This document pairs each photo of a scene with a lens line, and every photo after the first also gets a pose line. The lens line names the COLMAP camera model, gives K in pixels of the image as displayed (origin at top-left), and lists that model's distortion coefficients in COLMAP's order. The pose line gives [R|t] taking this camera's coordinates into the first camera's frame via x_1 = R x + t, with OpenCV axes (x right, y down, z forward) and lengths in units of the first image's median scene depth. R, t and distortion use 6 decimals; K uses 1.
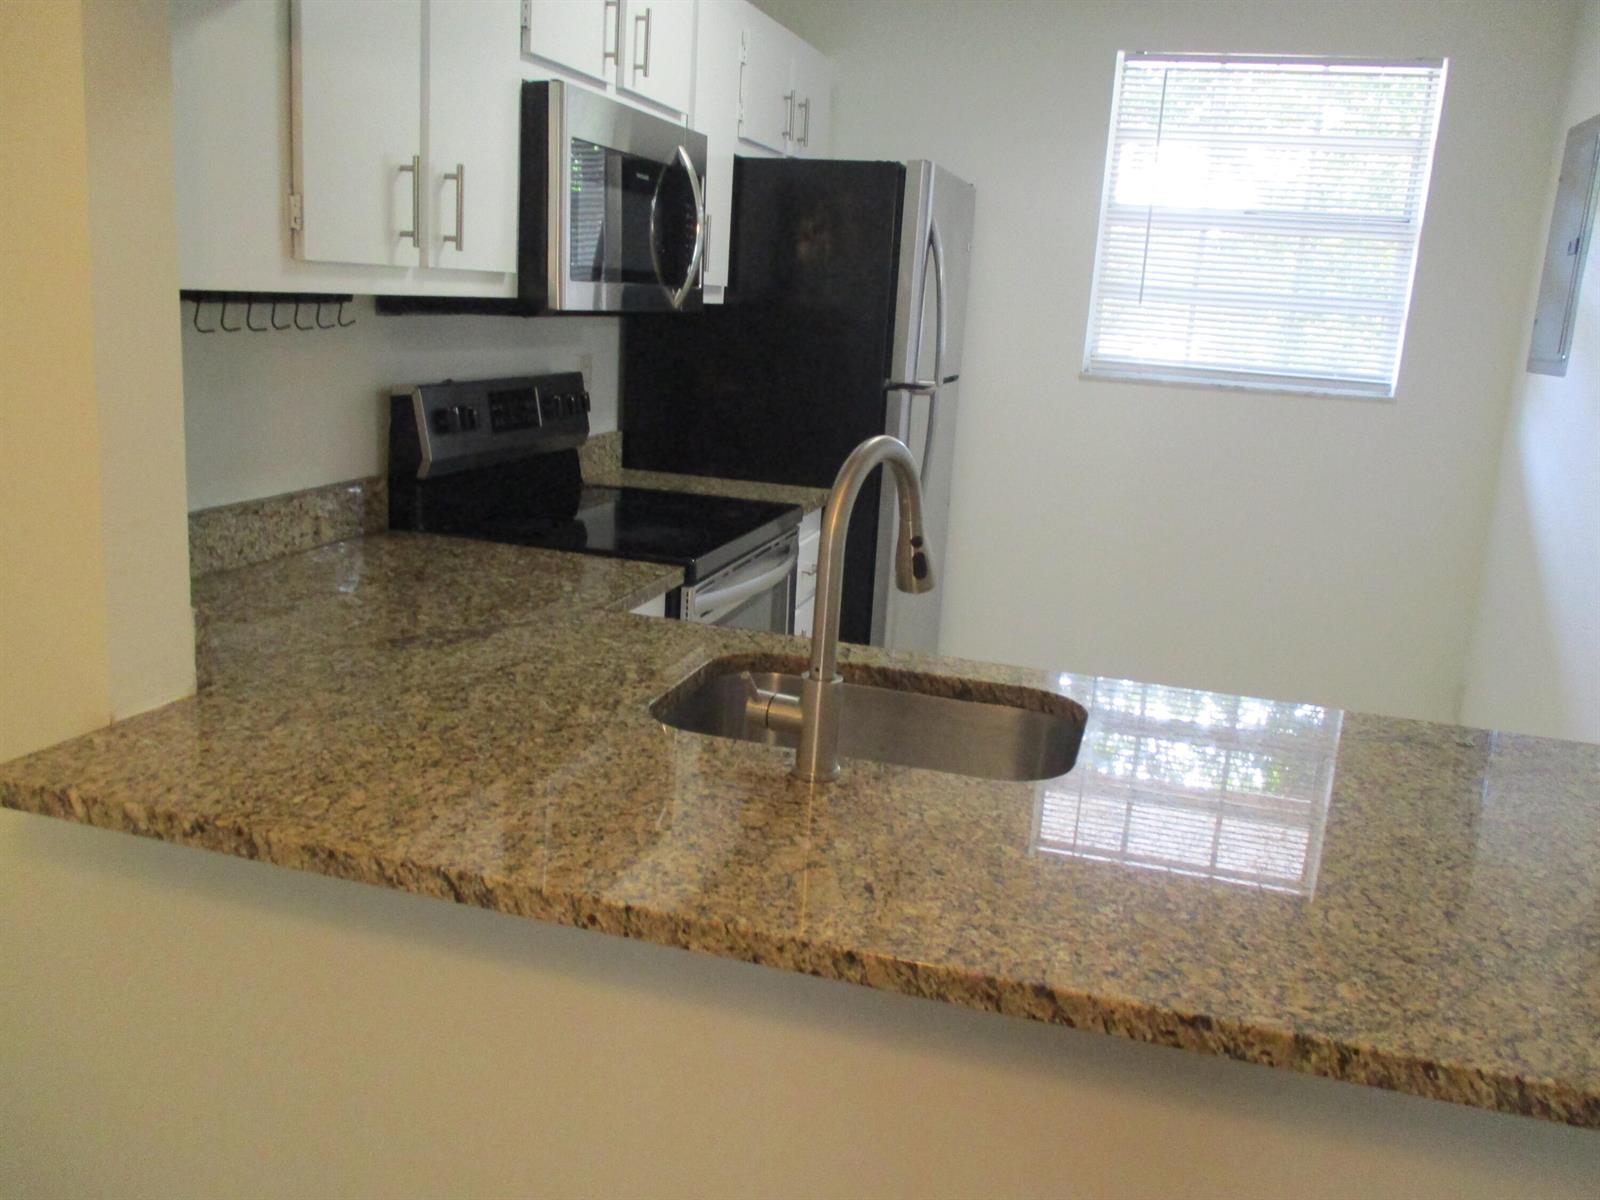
lens RADIAL K [[1323.8, 0, 800.0], [0, 1323.8, 600.0], [0, 0, 1]] dist [-0.010315, 0.001282]
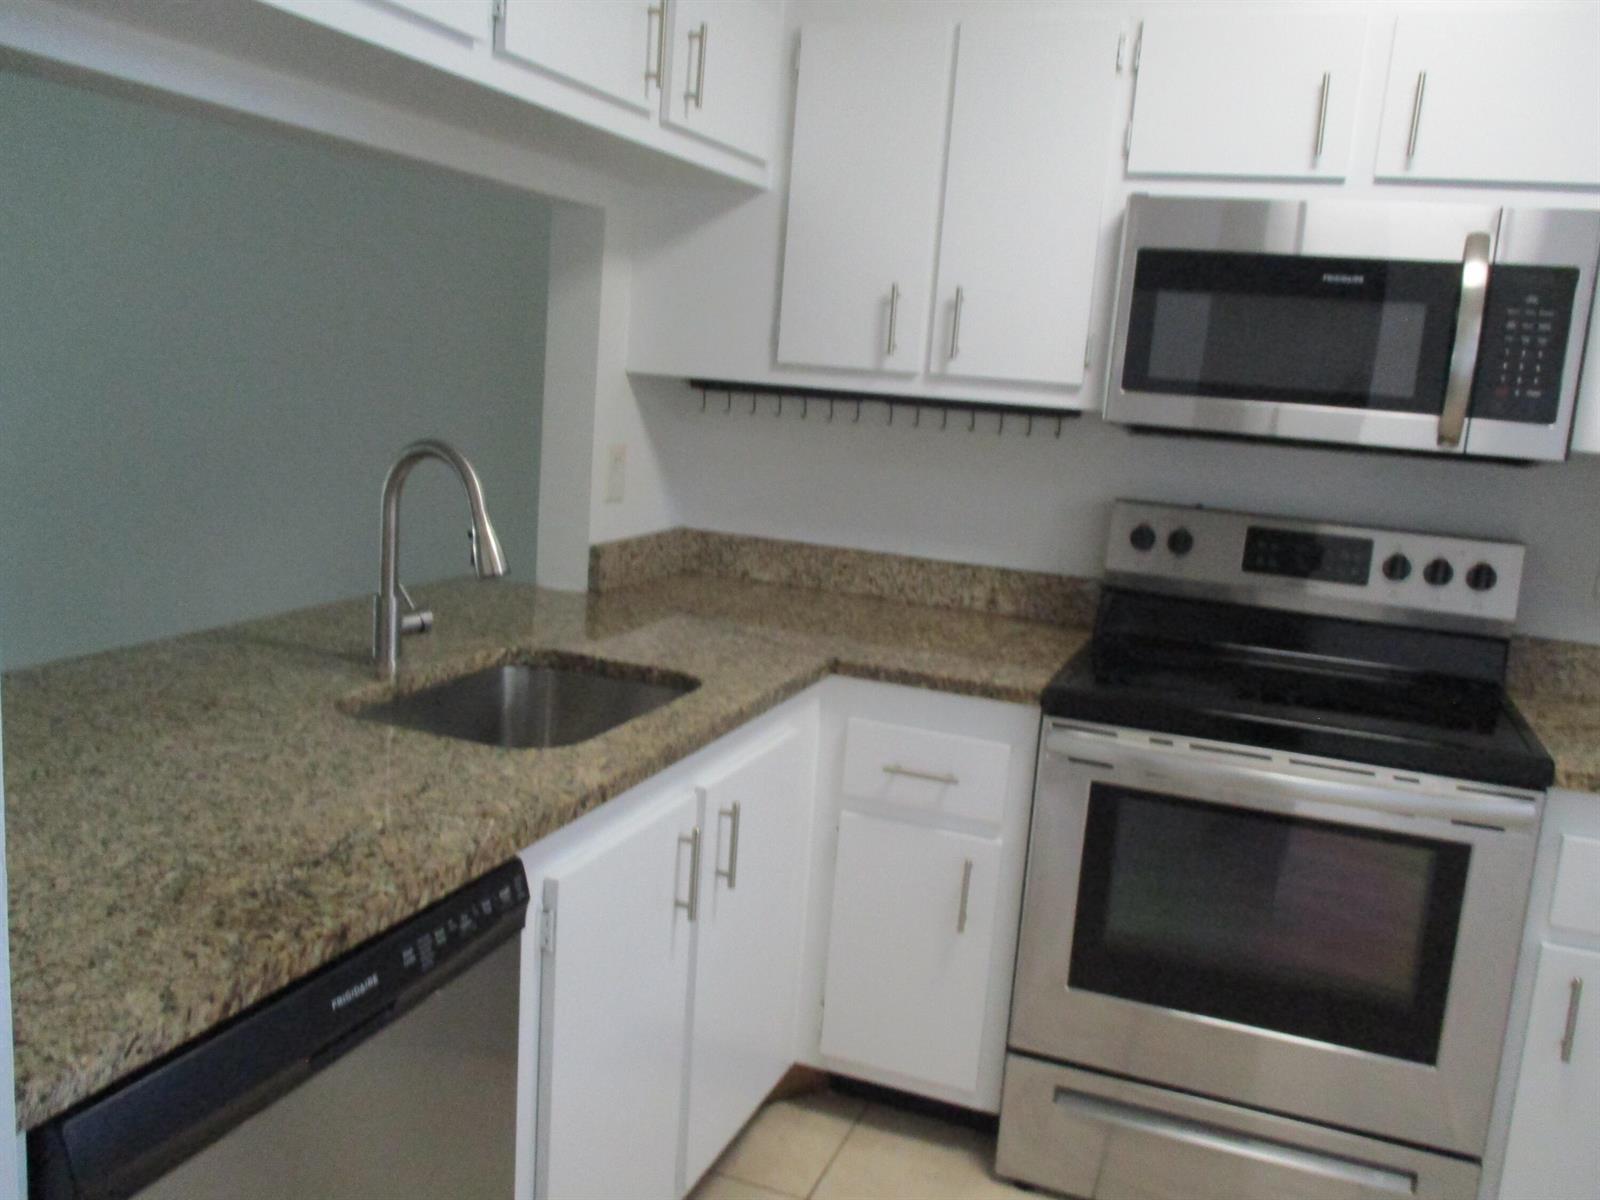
lens RADIAL K [[1352.6, 0, 800.0], [0, 1352.6, 600.0], [0, 0, 1]] dist [-0.005311, -0.013448]
pose [[-0.083737, 0.103294, -0.991120, 0.677314], [-0.303127, 0.944838, 0.124081, -0.119007], [0.949264, 0.310825, -0.047807, 0.697018]]
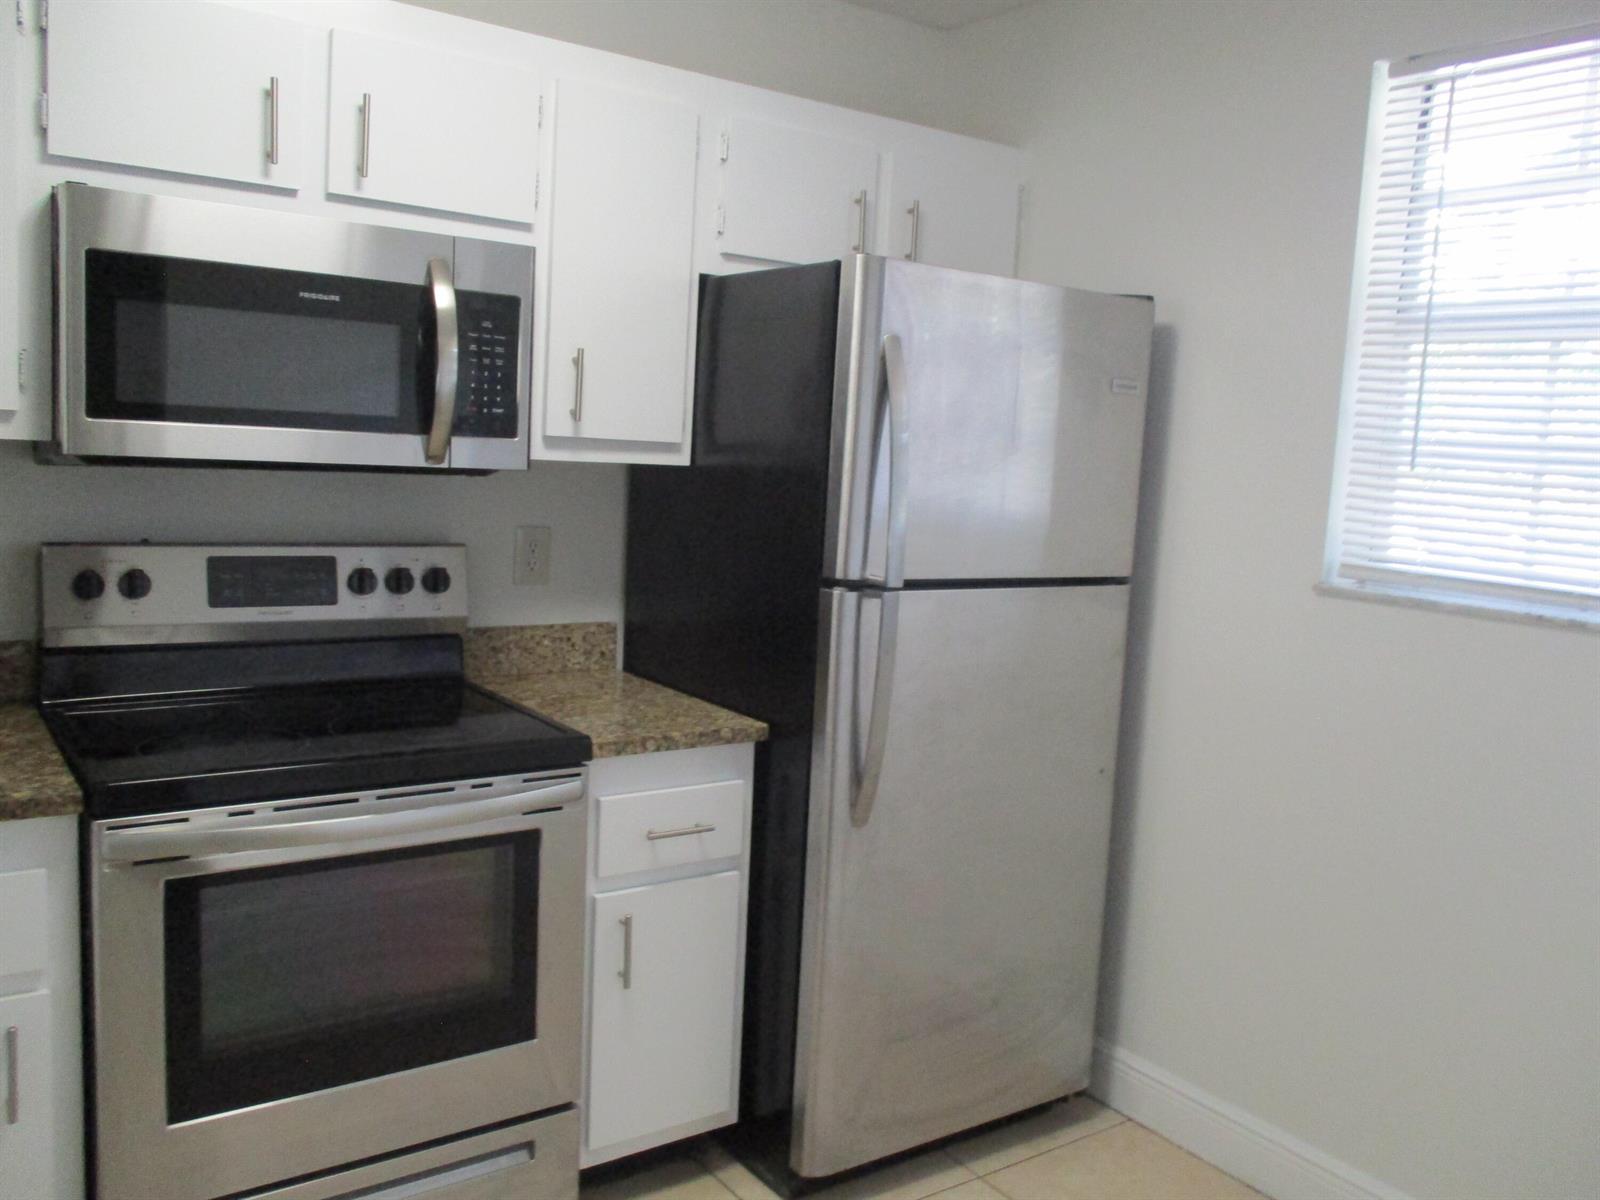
lens RADIAL K [[1352.6, 0, 800.0], [0, 1352.6, 600.0], [0, 0, 1]] dist [-0.005311, -0.013448]
pose [[0.782875, 0.056570, -0.619602, 0.551928], [-0.148595, 0.984039, -0.097909, -0.092696], [0.604174, 0.168720, 0.778786, 0.510141]]
